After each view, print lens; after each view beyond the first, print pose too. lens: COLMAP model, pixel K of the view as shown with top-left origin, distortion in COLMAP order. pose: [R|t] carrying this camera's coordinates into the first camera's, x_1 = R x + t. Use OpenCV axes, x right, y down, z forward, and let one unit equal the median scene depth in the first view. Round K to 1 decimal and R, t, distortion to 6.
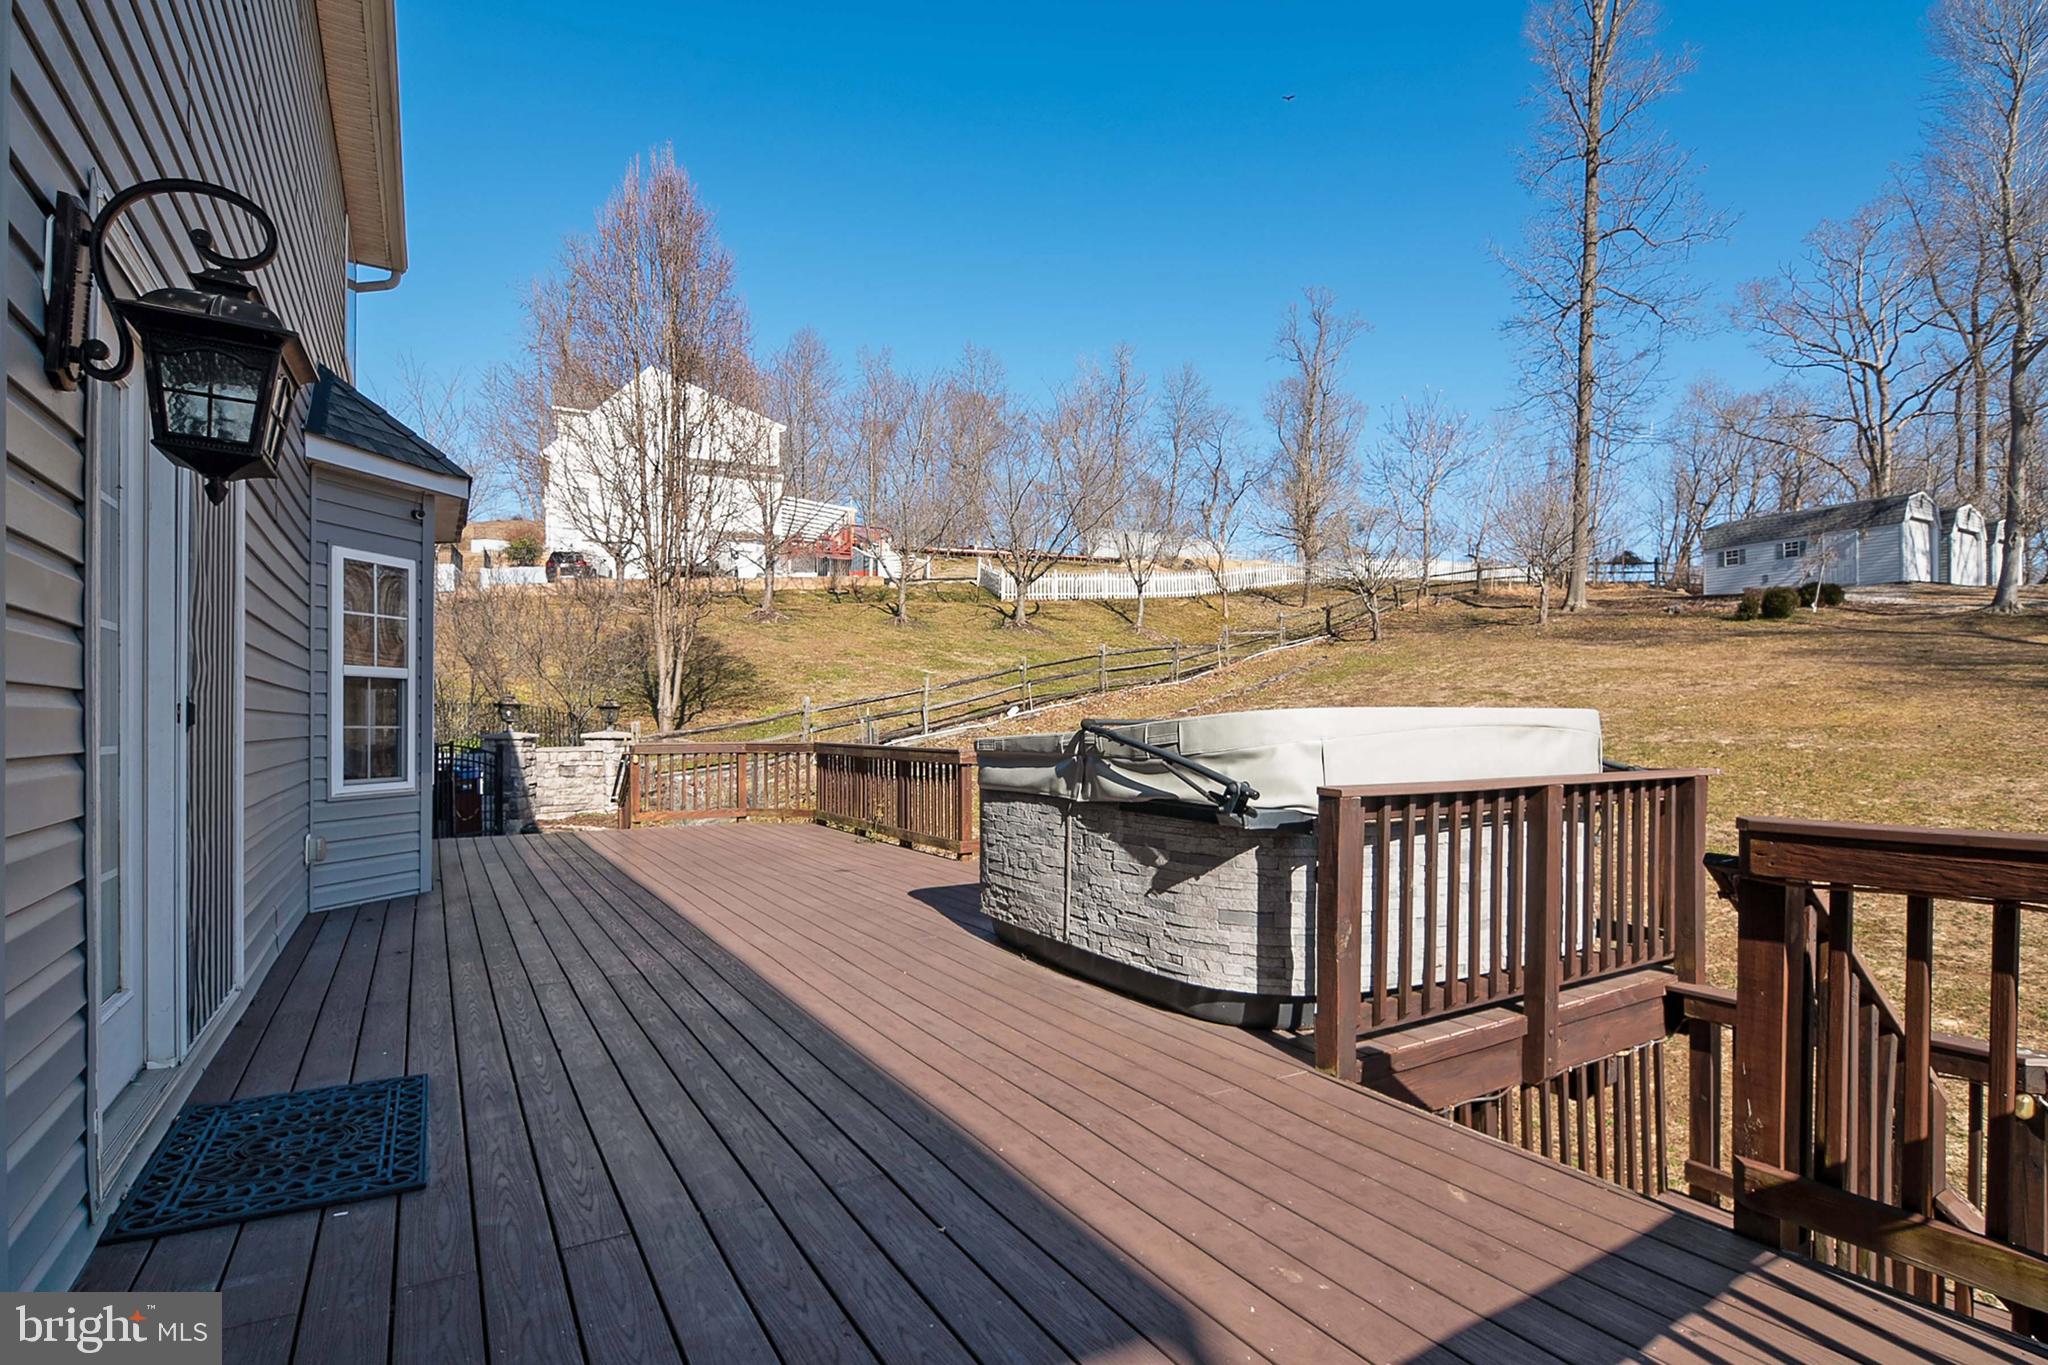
lens RADIAL K [[986.8, 0, 1022.6], [0, 986.8, 697.5], [0, 0, 1]] dist [-0.001000, -0.011008]
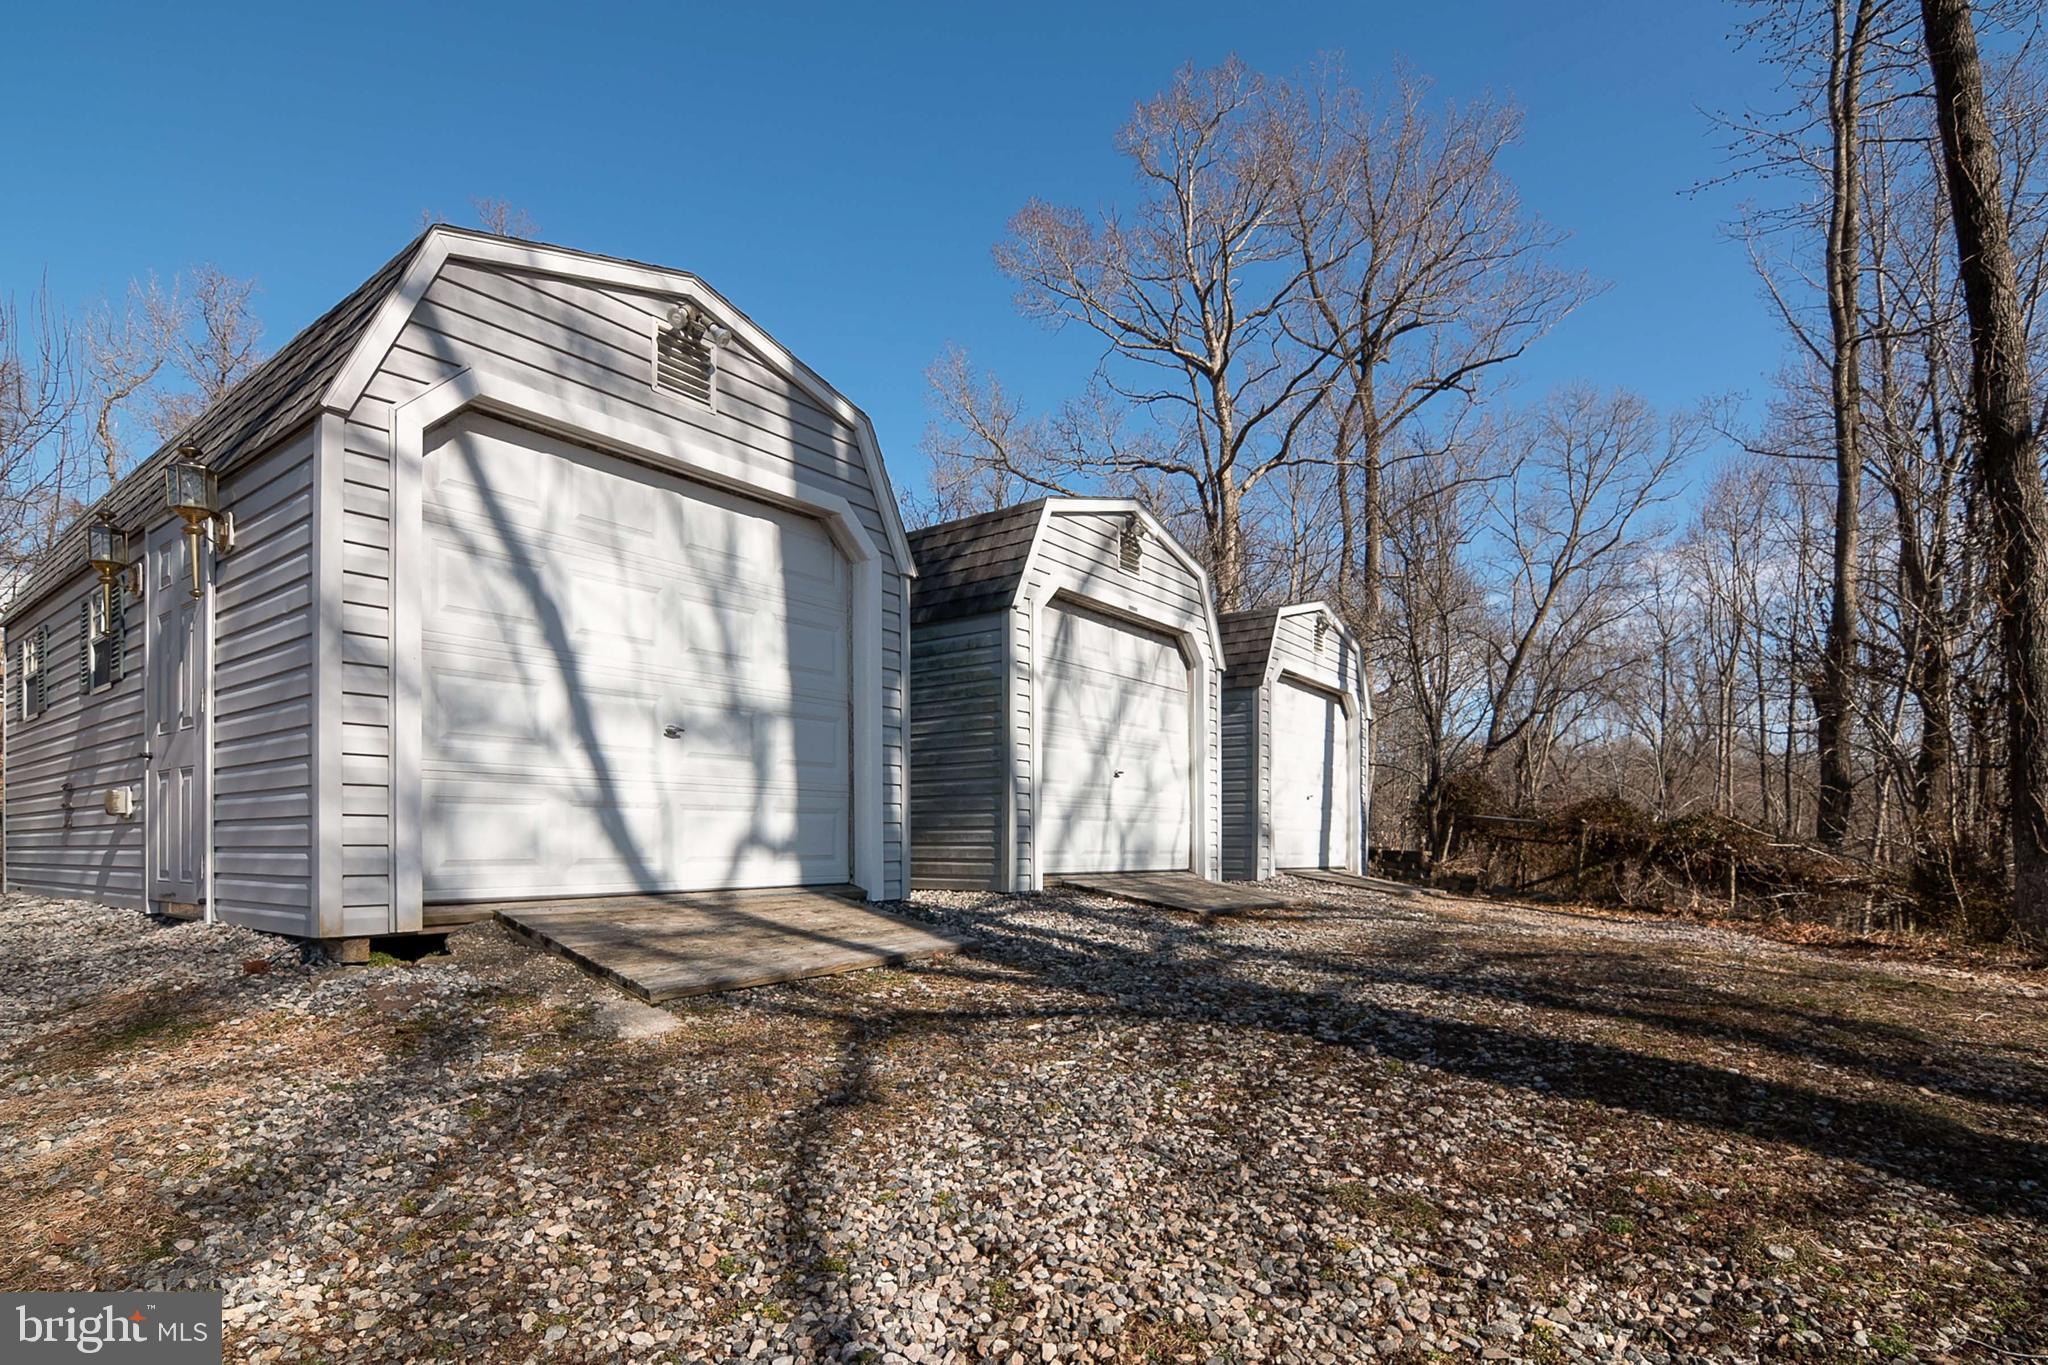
lens RADIAL K [[986.8, 0, 1022.6], [0, 986.8, 697.5], [0, 0, 1]] dist [-0.001000, -0.011008]
pose [[0.930185, 0.047105, 0.364058, 0.854737], [-0.004742, 0.993192, -0.116392, -0.125286], [-0.367062, 0.106540, 0.924075, 0.793176]]
